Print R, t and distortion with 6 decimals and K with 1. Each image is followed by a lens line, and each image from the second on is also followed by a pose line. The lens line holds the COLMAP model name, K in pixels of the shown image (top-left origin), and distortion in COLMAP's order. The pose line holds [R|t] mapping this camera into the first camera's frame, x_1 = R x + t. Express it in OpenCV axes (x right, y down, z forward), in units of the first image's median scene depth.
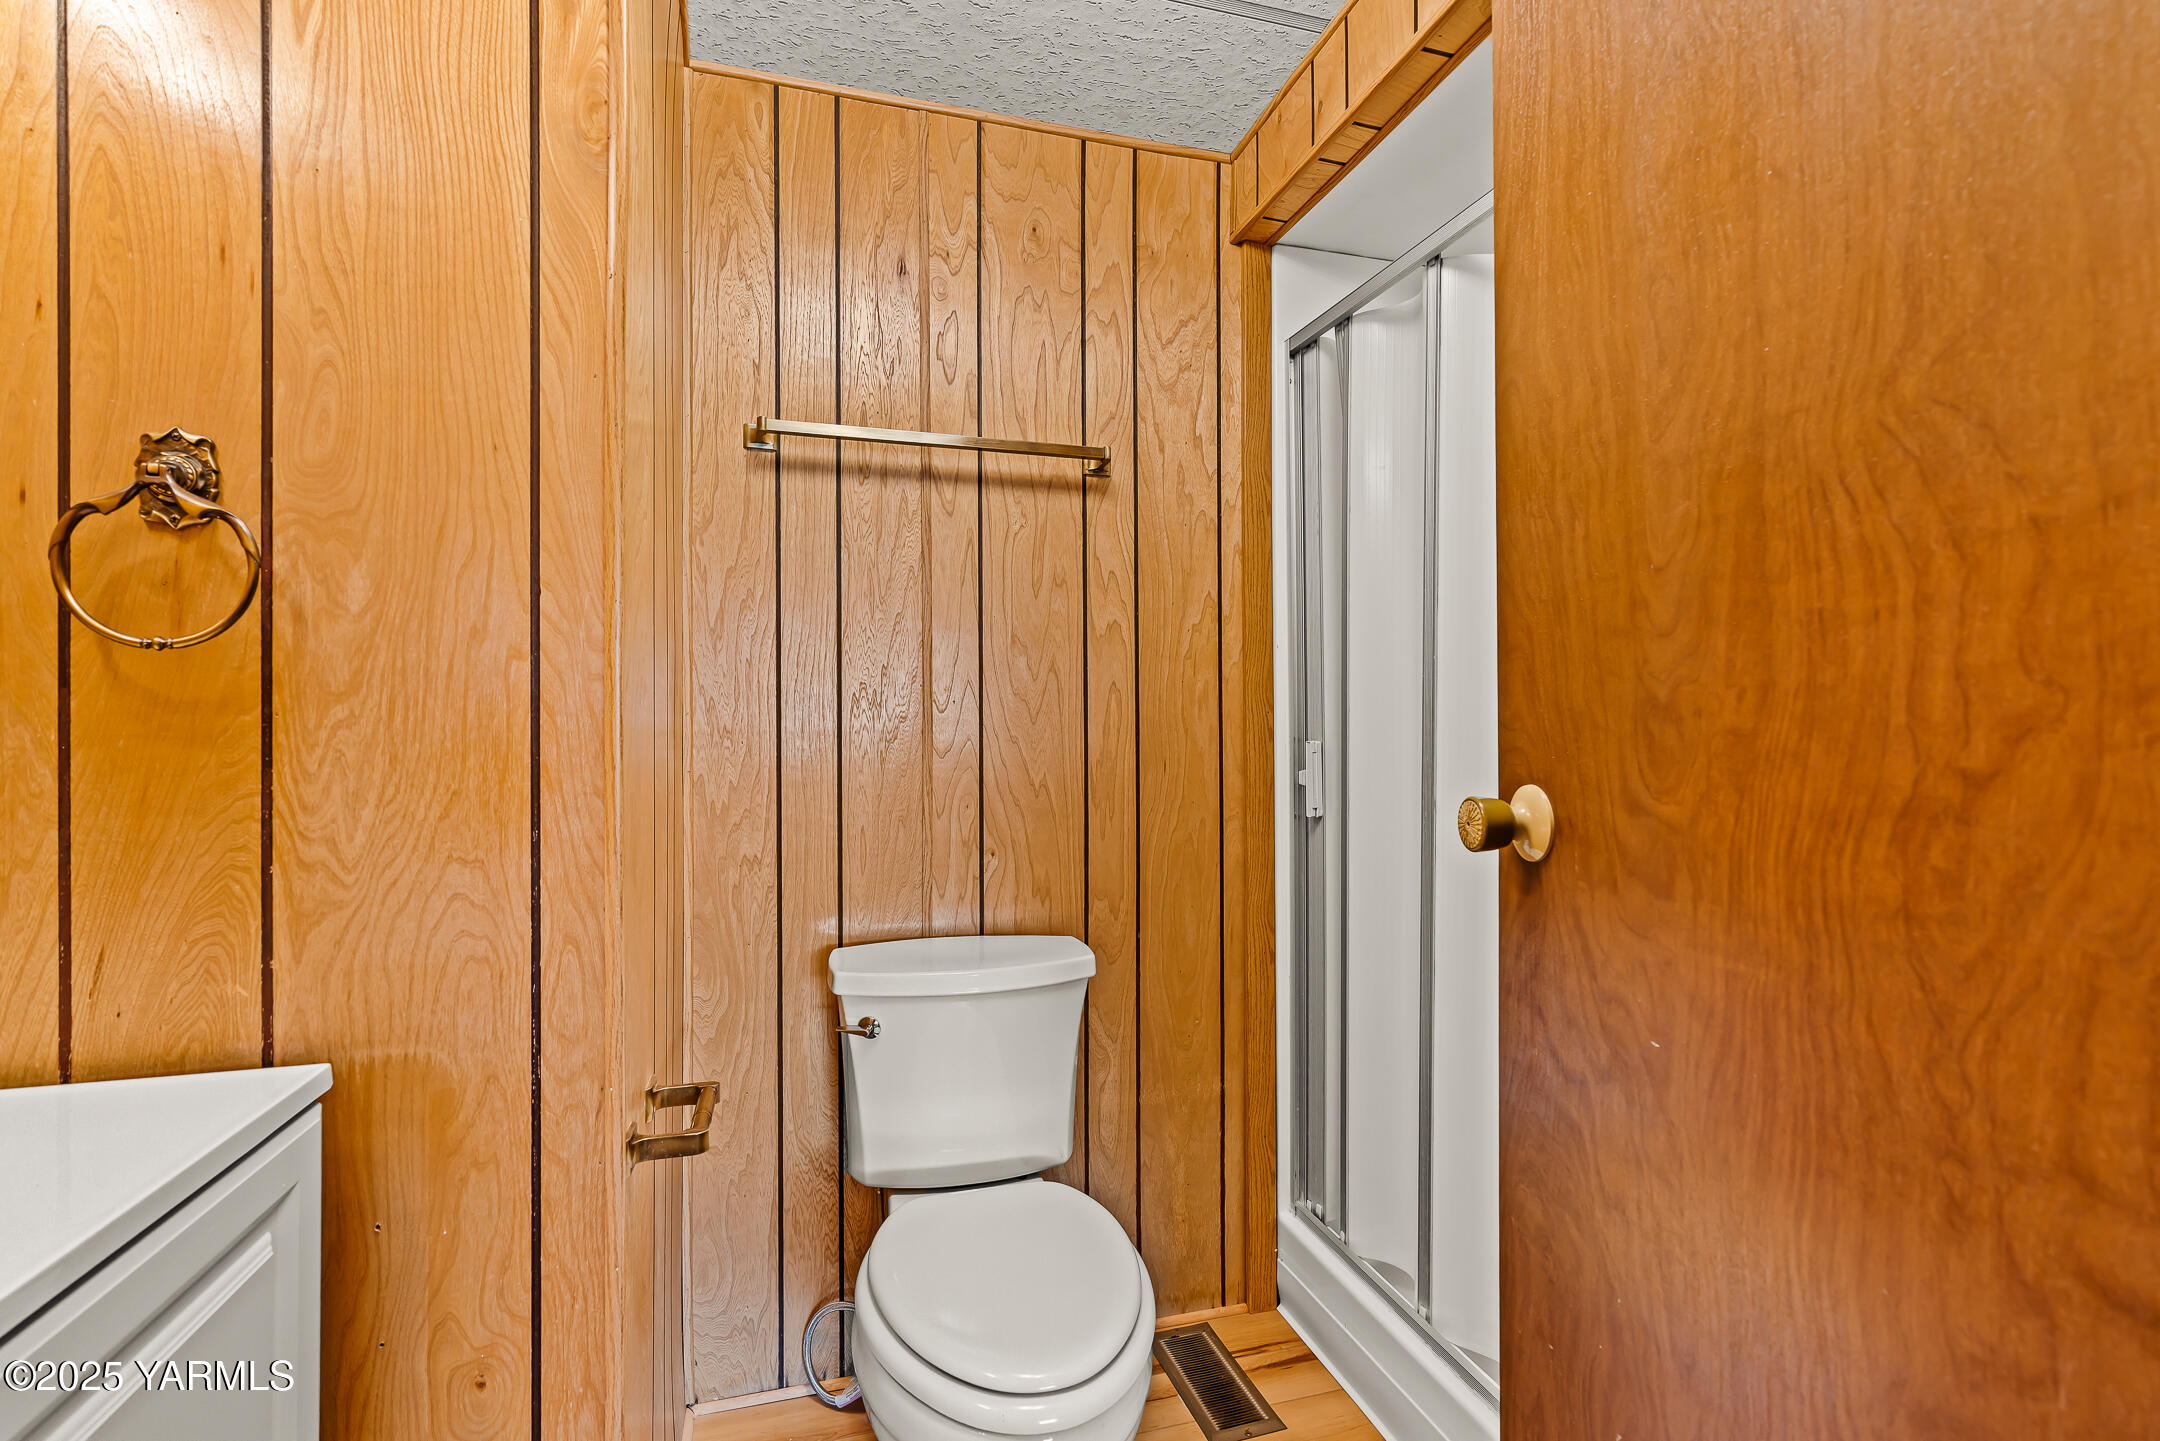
lens RADIAL K [[977.4, 0, 1062.4], [0, 977.4, 731.9], [0, 0, 1]] dist [-0.008586, 0.007447]
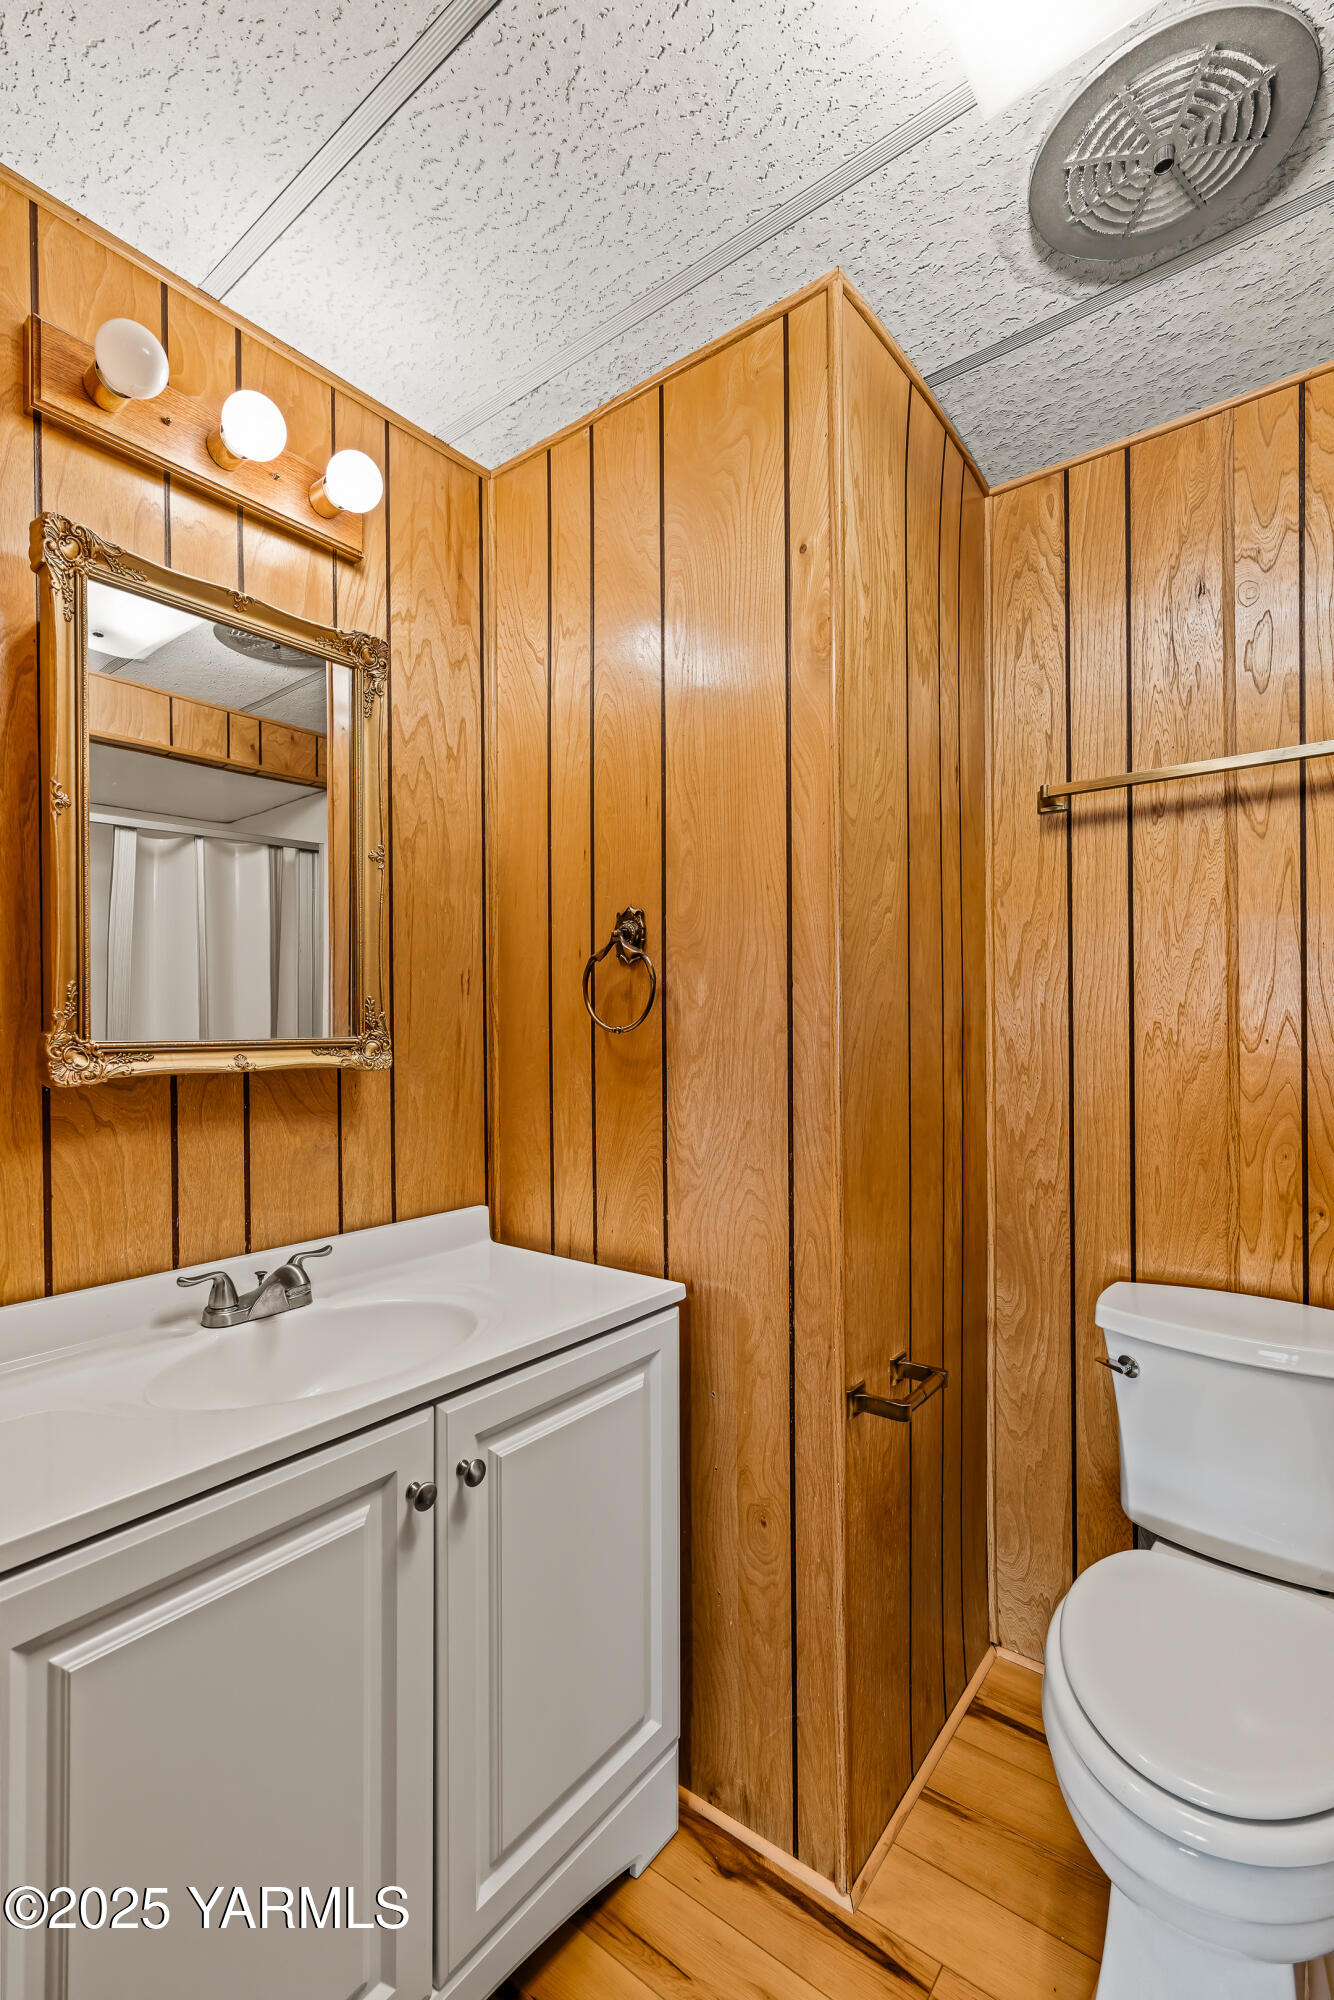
lens RADIAL K [[905.0, 0, 660.1], [0, 905.0, 1028.1], [0, 0, 1]] dist [-0.008586, 0.007447]
pose [[0.580493, -0.003435, -0.814258, 0.263992], [0.009148, 0.999956, 0.002304, -0.053250], [0.814214, -0.008786, 0.580499, 0.049956]]
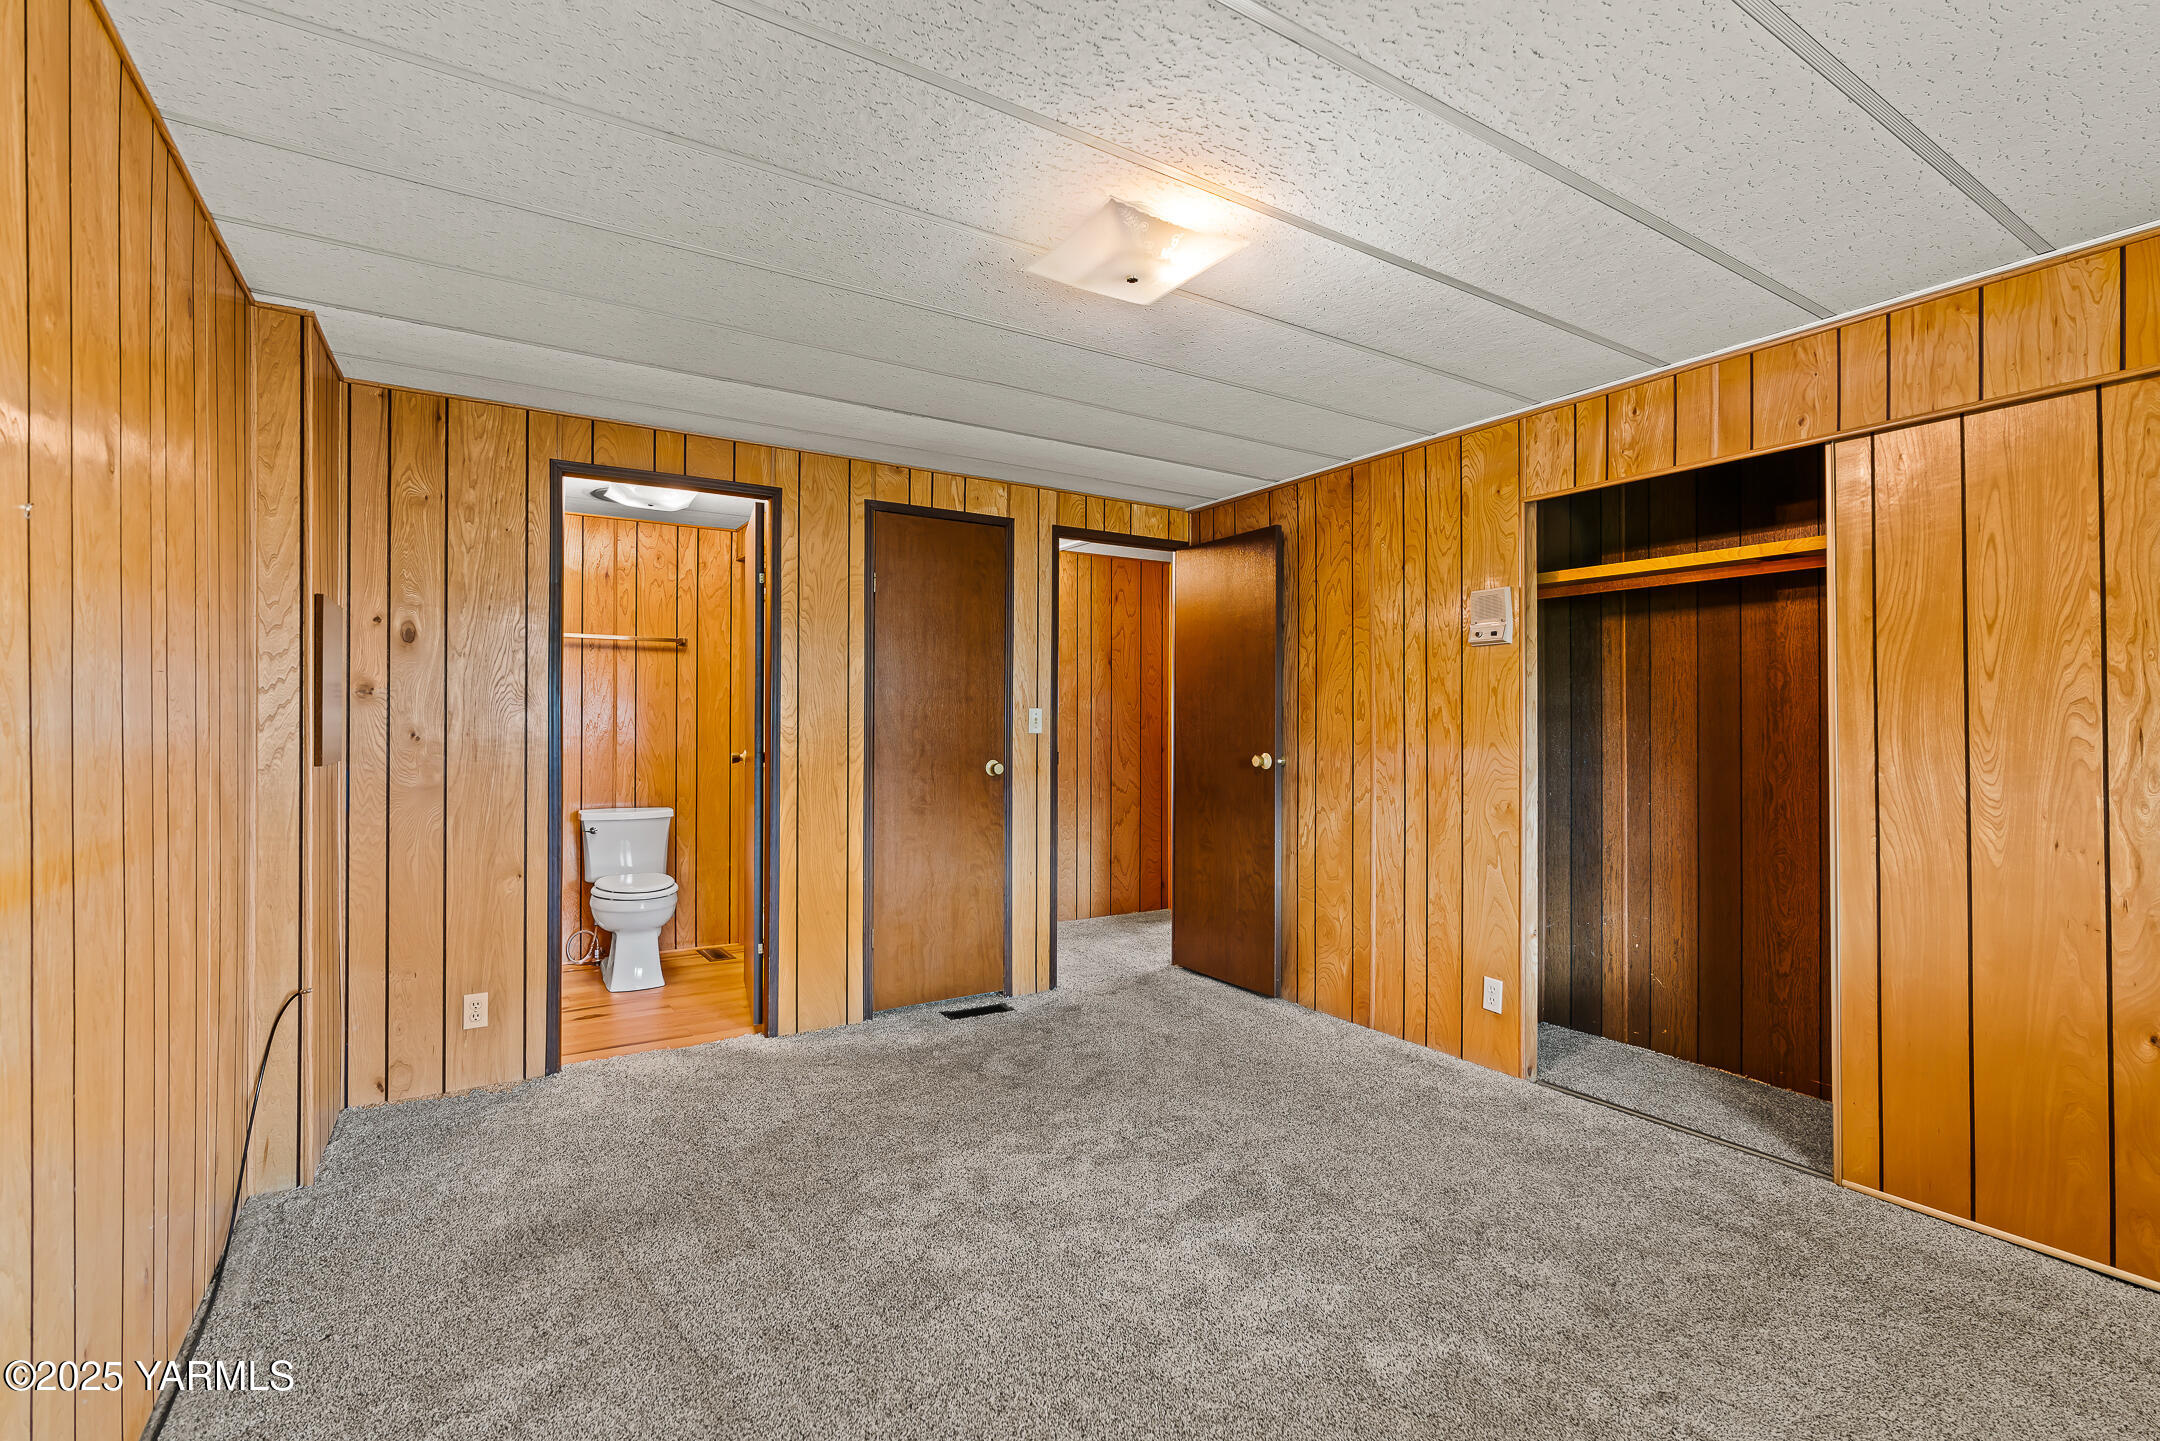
lens RADIAL K [[977.4, 0, 1082.2], [0, 977.4, 728.0], [0, 0, 1]] dist [-0.008586, 0.007447]
pose [[0.955236, 0.005196, 0.295799, 0.343369], [-0.002044, 0.999938, -0.010963, 0.001850], [-0.295837, 0.009868, 0.955187, -2.267680]]
